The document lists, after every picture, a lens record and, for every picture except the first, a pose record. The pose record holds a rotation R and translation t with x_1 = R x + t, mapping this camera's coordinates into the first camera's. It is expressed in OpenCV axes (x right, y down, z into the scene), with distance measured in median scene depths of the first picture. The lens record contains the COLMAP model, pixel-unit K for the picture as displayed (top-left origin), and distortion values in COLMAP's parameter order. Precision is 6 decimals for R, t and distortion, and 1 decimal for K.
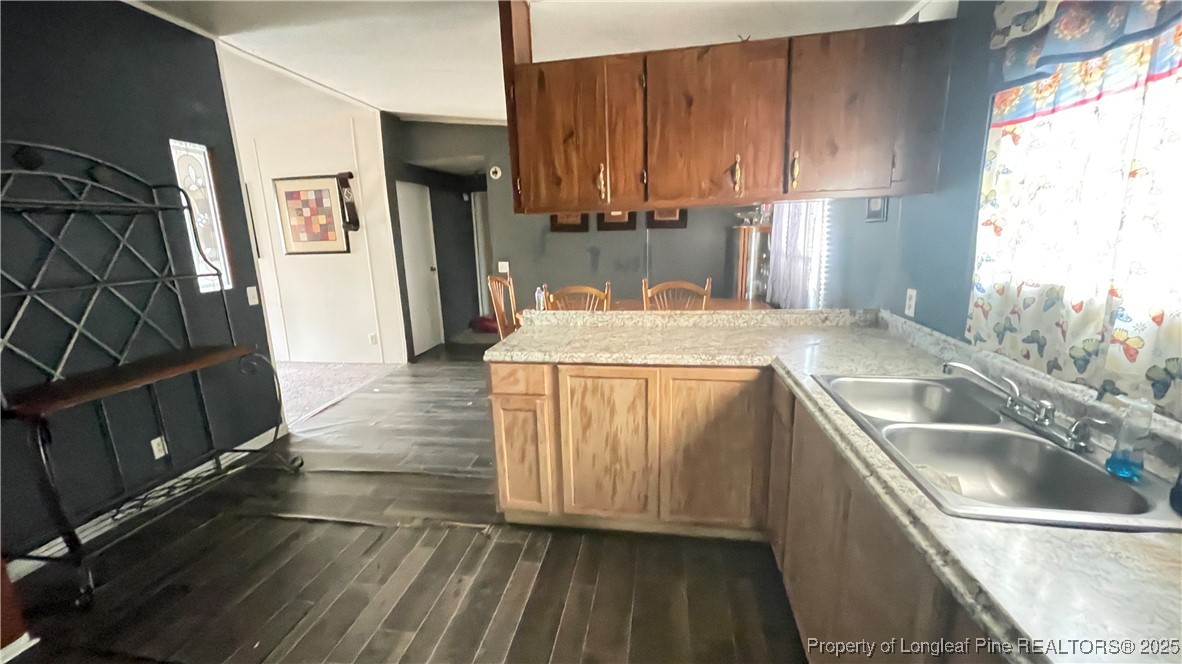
lens RADIAL K [[478.5, 0, 589.5], [0, 478.5, 338.7], [0, 0, 1]] dist [-0.000631, 0.000034]
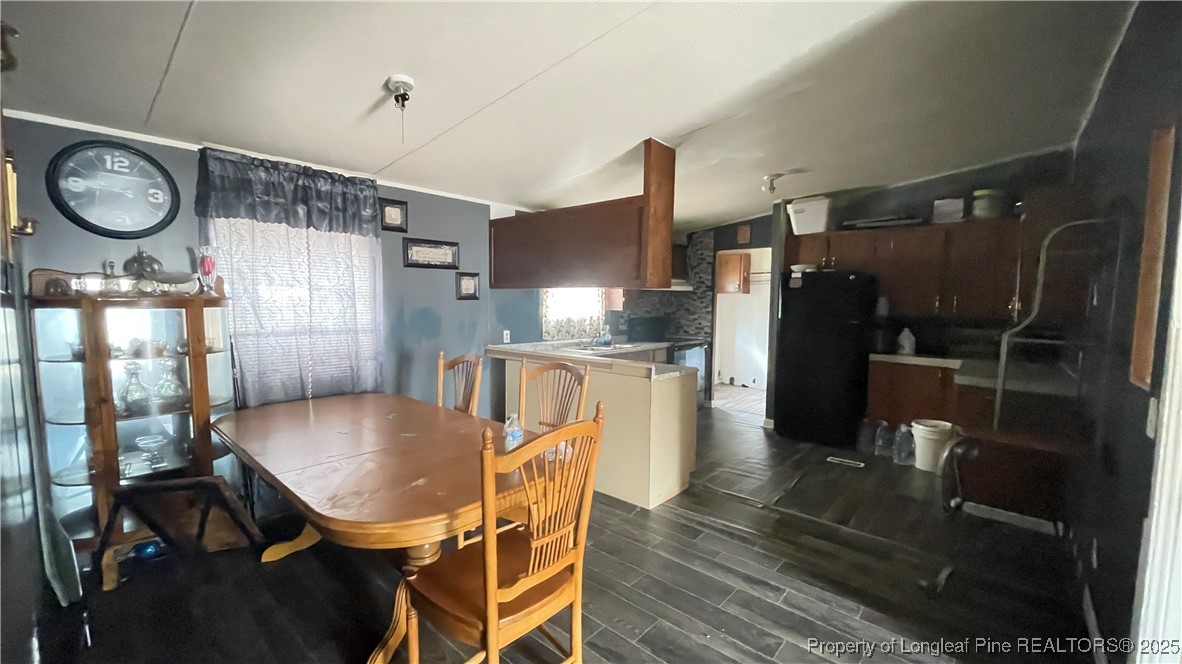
lens RADIAL K [[478.5, 0, 589.5], [0, 478.5, 338.7], [0, 0, 1]] dist [-0.000631, 0.000034]
pose [[-0.847580, -0.014742, 0.530463, -1.237979], [0.135102, 0.960682, 0.242565, -0.837608], [-0.513182, 0.277259, -0.812263, 3.969517]]
